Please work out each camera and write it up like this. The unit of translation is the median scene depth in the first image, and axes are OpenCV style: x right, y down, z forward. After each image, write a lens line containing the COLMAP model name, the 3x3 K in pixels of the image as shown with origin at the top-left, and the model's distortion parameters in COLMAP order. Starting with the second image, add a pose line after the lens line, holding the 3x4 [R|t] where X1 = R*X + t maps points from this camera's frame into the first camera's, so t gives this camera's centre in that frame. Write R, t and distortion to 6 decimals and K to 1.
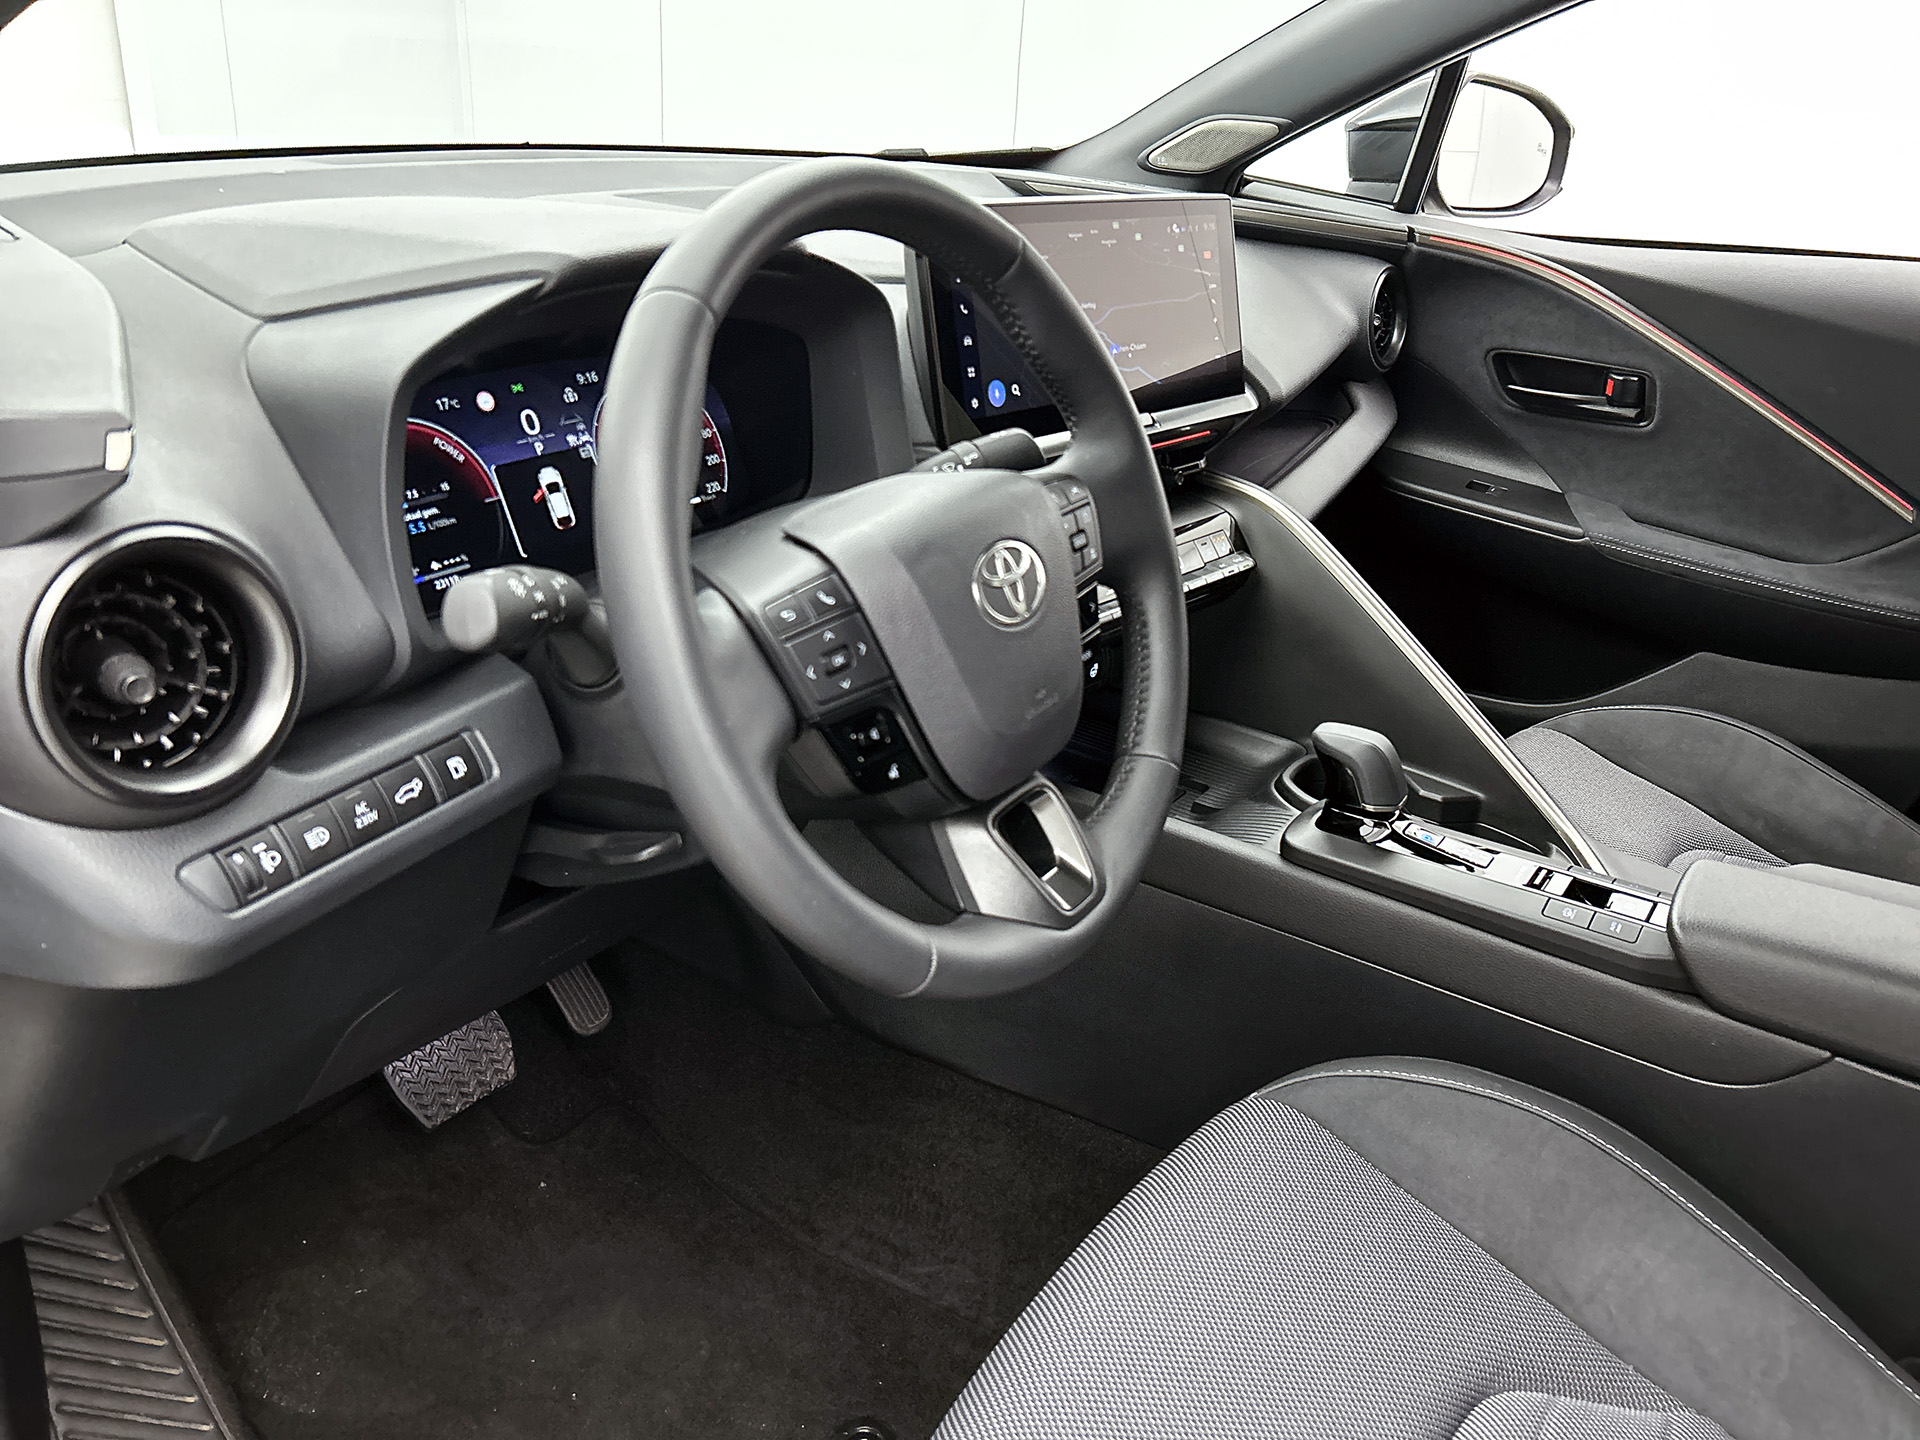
lens RADIAL K [[1479.9, 0, 957.6], [0, 1479.9, 697.7], [0, 0, 1]] dist [0.037255, -0.000286]
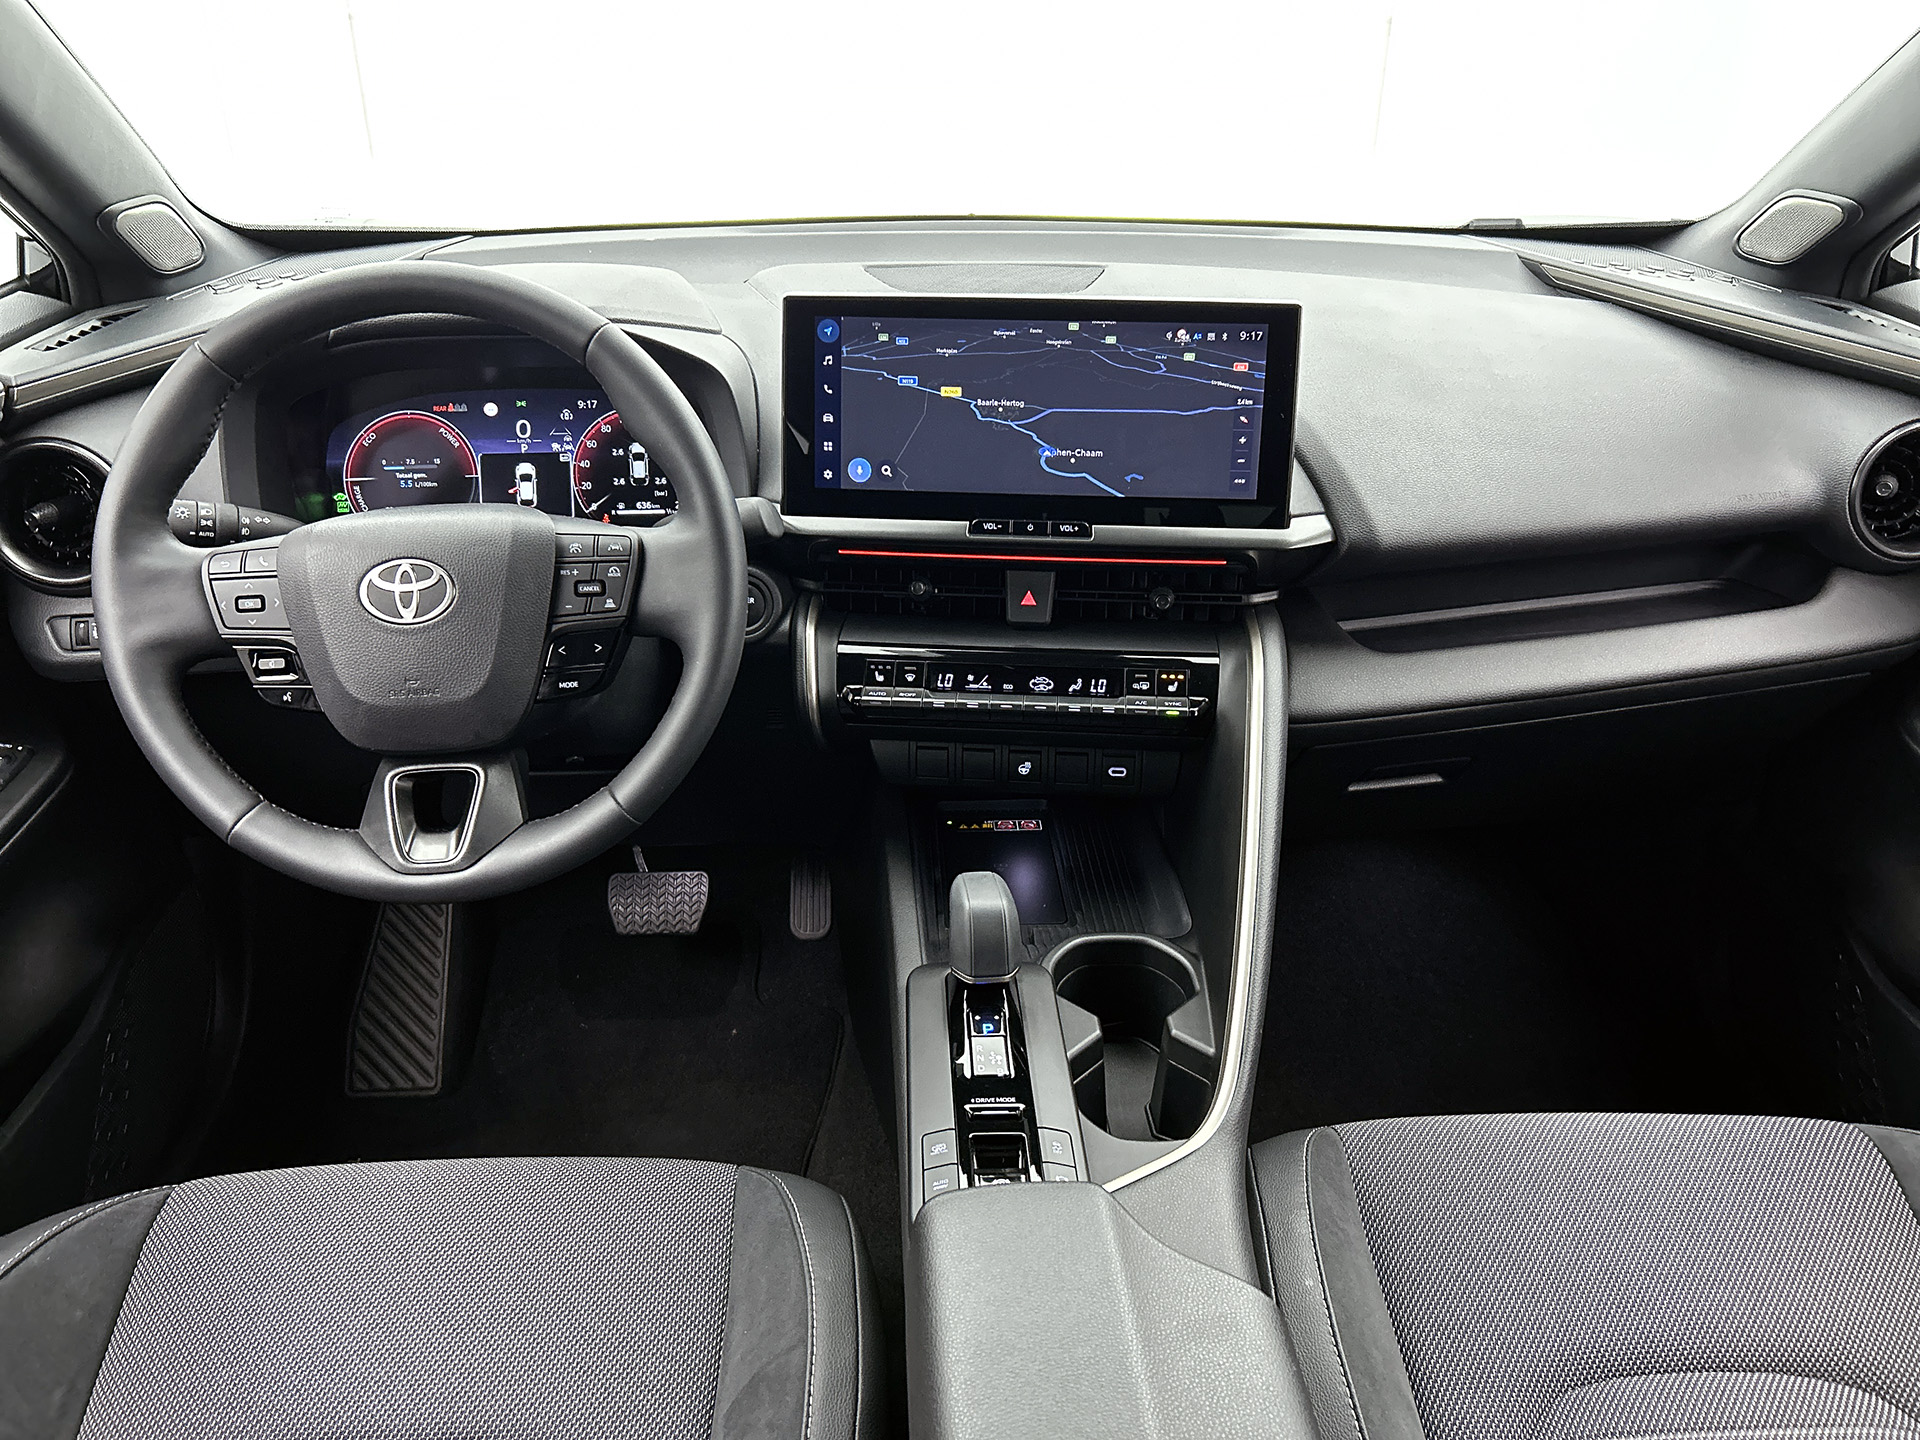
lens RADIAL K [[1466.5, 0, 951.9], [0, 1466.5, 733.0], [0, 0, 1]] dist [0.050715, -0.001200]
pose [[0.597508, 0.291043, -0.747180, 1.036891], [-0.283384, 0.948319, 0.142774, -0.219527], [0.750119, 0.126430, 0.649105, 0.425749]]
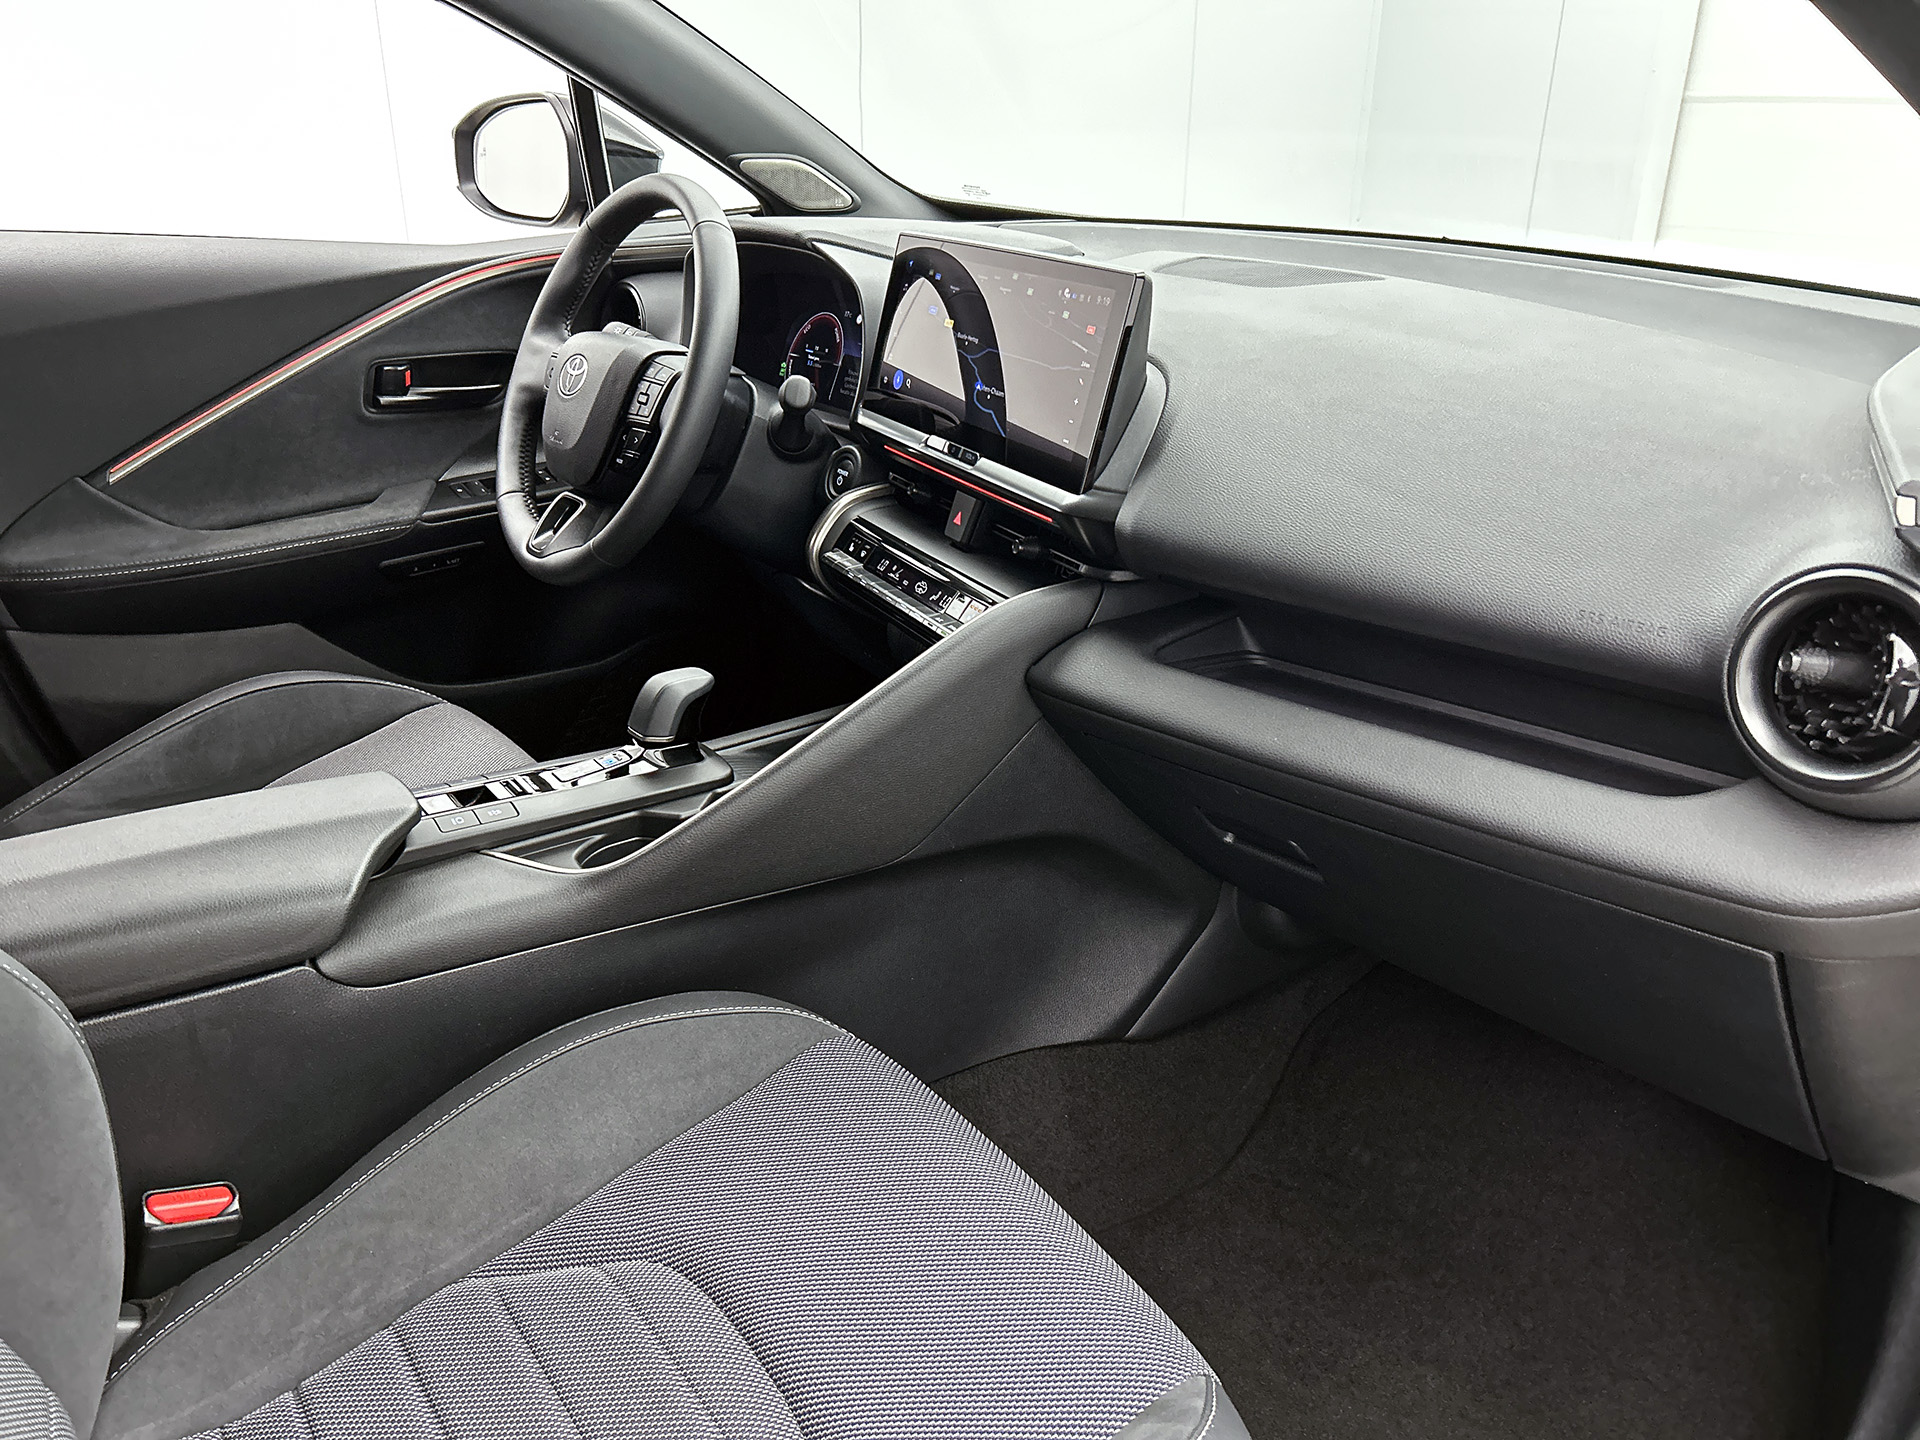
lens RADIAL K [[1466.5, 0, 951.9], [0, 1466.5, 733.0], [0, 0, 1]] dist [0.050715, -0.001200]
pose [[-0.332508, 0.298386, -0.894653, 1.411500], [-0.413355, 0.806549, 0.422630, -0.584156], [0.847689, 0.510337, -0.144845, 1.555686]]
